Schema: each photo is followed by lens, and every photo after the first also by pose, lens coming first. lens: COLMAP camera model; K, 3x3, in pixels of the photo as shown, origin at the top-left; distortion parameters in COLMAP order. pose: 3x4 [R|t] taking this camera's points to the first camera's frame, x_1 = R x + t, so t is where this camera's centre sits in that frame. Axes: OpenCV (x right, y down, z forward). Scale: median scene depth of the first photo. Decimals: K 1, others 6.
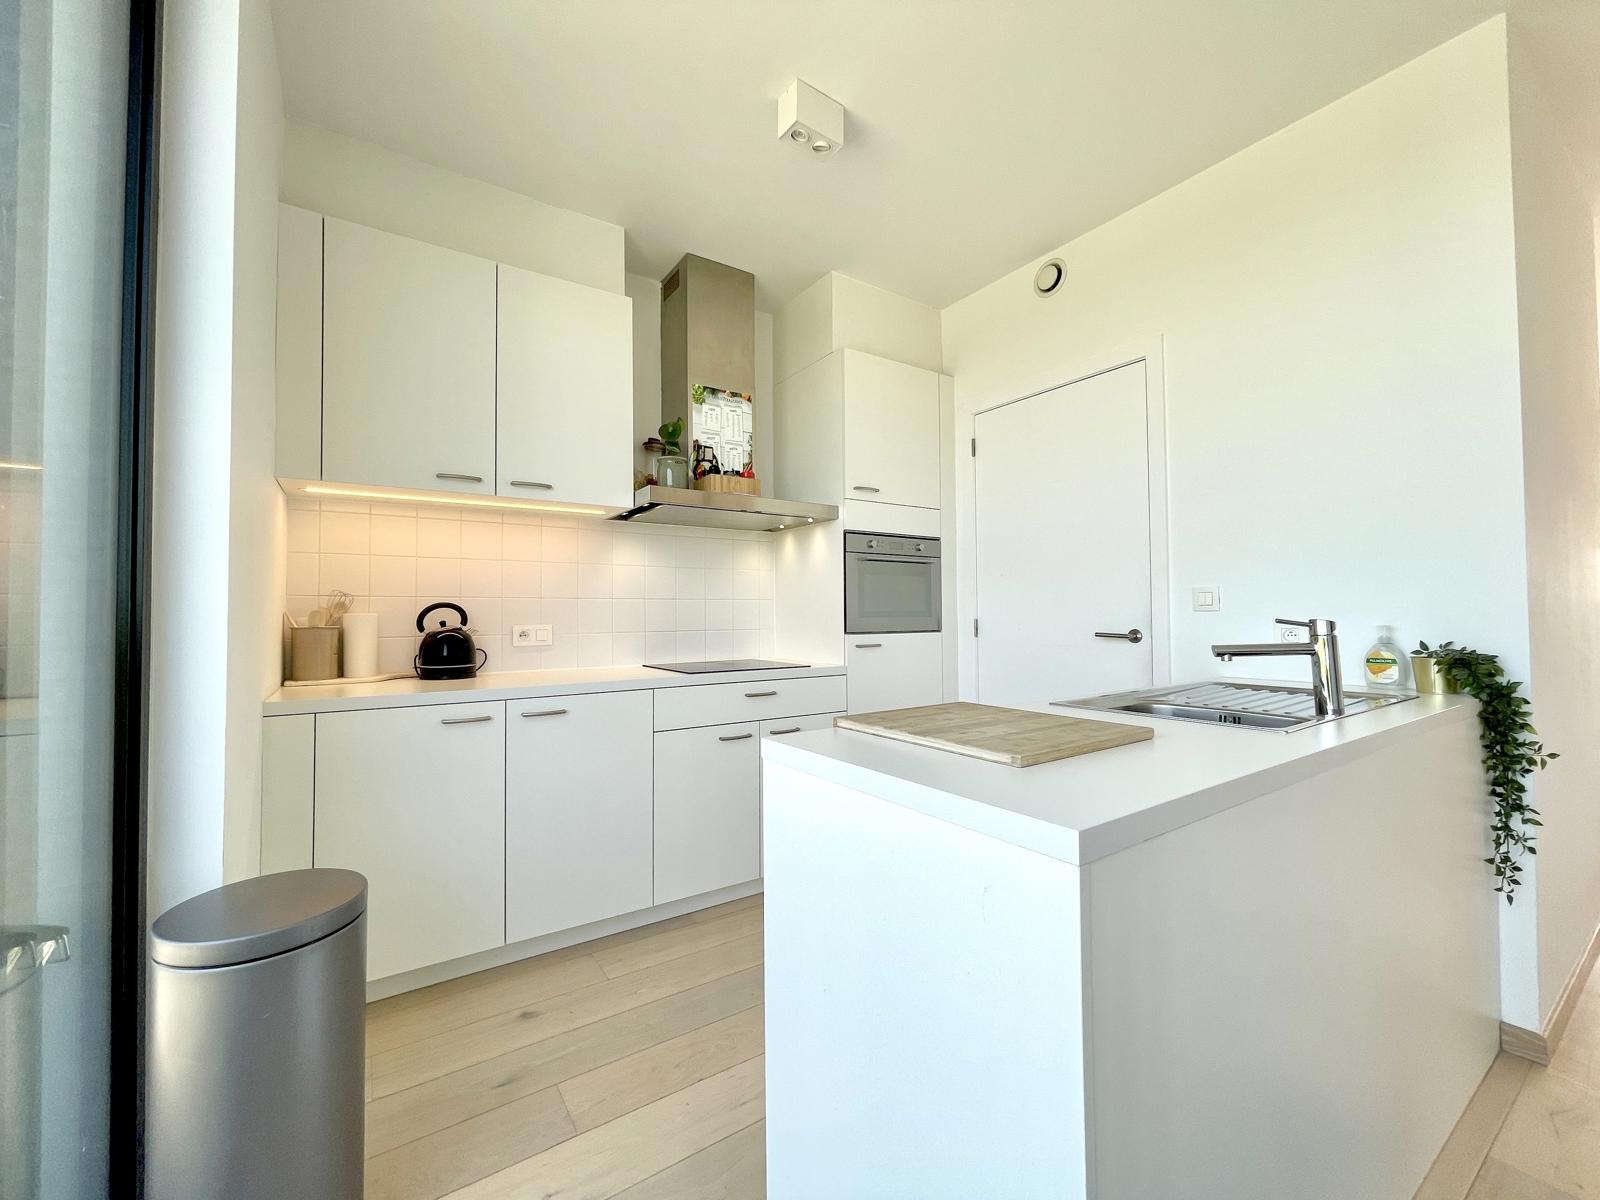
lens RADIAL K [[647.5, 0, 798.2], [0, 647.5, 599.5], [0, 0, 1]] dist [-0.002699, 0.000420]
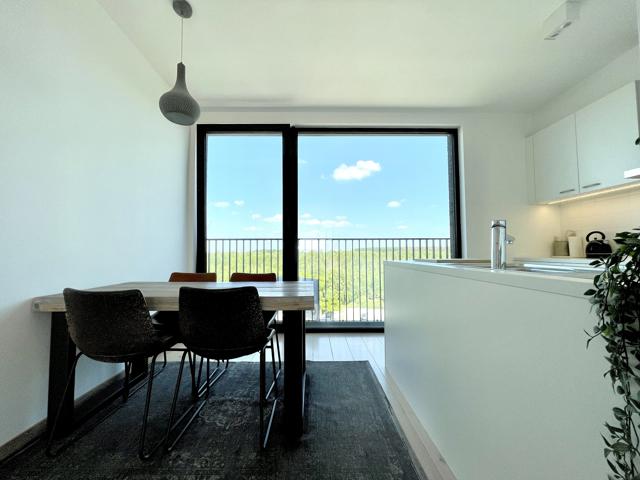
lens RADIAL K [[259.0, 0, 318.3], [0, 259.0, 241.3], [0, 0, 1]] dist [-0.002699, 0.000420]
pose [[-0.529640, -0.028401, -0.847747, 1.029348], [0.025202, 0.998471, -0.049196, 0.072791], [0.847848, -0.047421, -0.528114, 0.572848]]
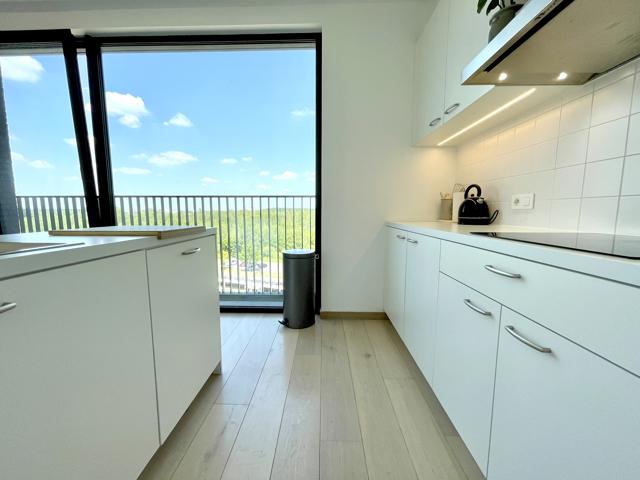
lens RADIAL K [[259.0, 0, 319.6], [0, 259.0, 242.2], [0, 0, 1]] dist [-0.002699, 0.000420]
pose [[-0.565977, 0.104761, -0.817738, 0.340949], [0.021569, 0.993436, 0.112341, 0.077579], [0.824139, 0.045944, -0.564521, 1.064589]]
